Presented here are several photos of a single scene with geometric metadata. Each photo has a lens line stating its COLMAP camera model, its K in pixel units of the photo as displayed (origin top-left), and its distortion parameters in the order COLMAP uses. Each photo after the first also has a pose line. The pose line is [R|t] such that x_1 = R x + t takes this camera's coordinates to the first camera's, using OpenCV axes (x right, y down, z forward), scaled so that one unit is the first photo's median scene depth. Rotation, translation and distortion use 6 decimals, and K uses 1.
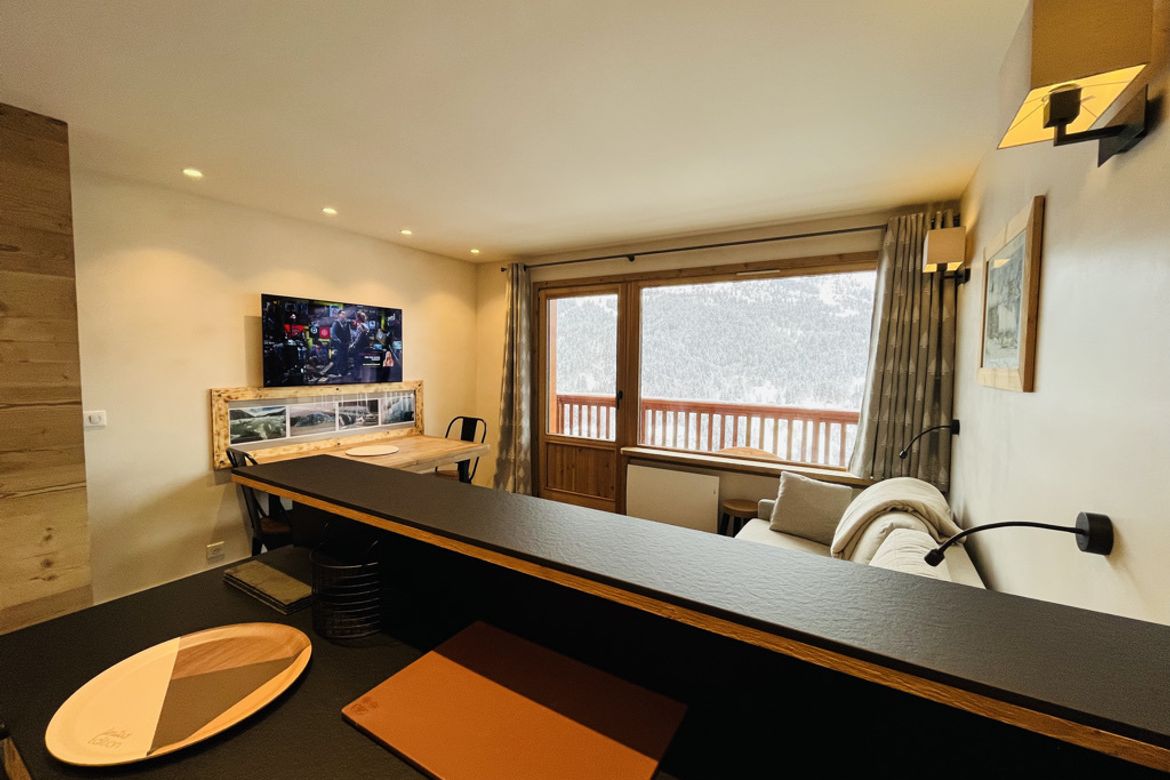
lens RADIAL K [[468.3, 0, 584.1], [0, 468.3, 388.3], [0, 0, 1]] dist [-0.003398, -0.000335]
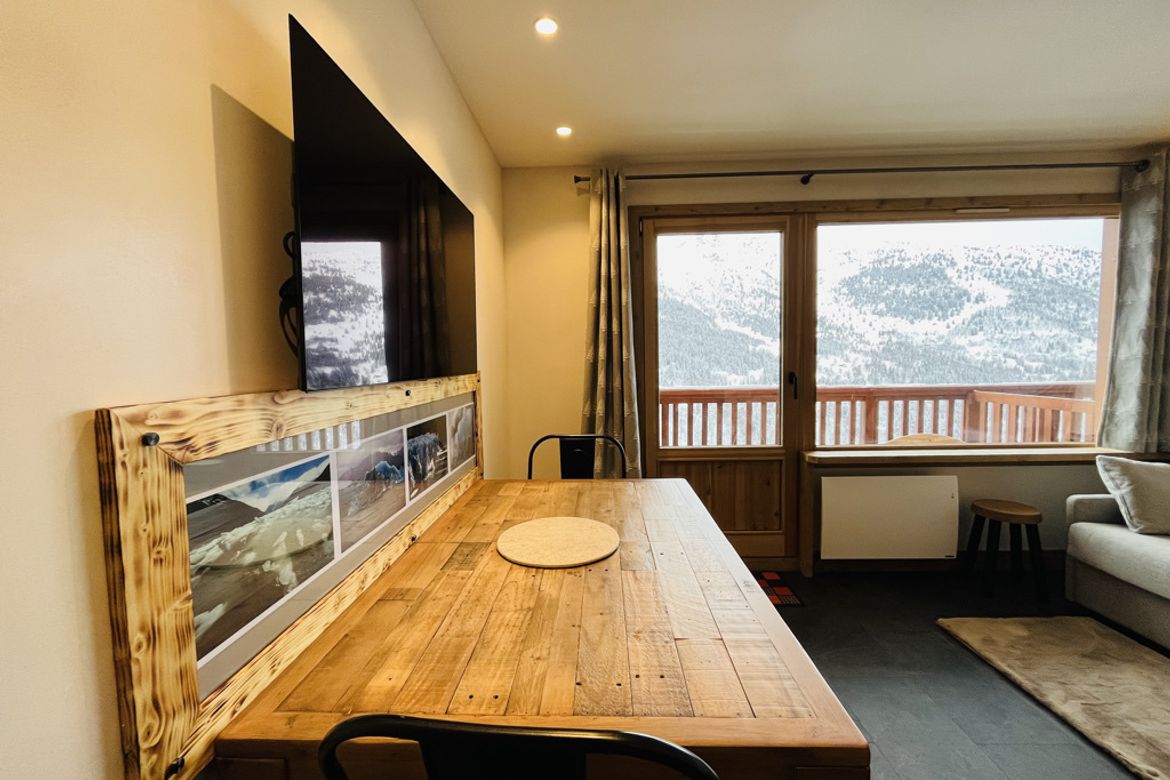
lens RADIAL K [[468.3, 0, 583.5], [0, 468.3, 389.4], [0, 0, 1]] dist [-0.003398, -0.000335]
pose [[0.873571, -0.059212, 0.483081, -0.538647], [0.059057, 0.998134, 0.015549, 0.001706], [-0.483100, 0.014946, 0.875438, 0.560645]]
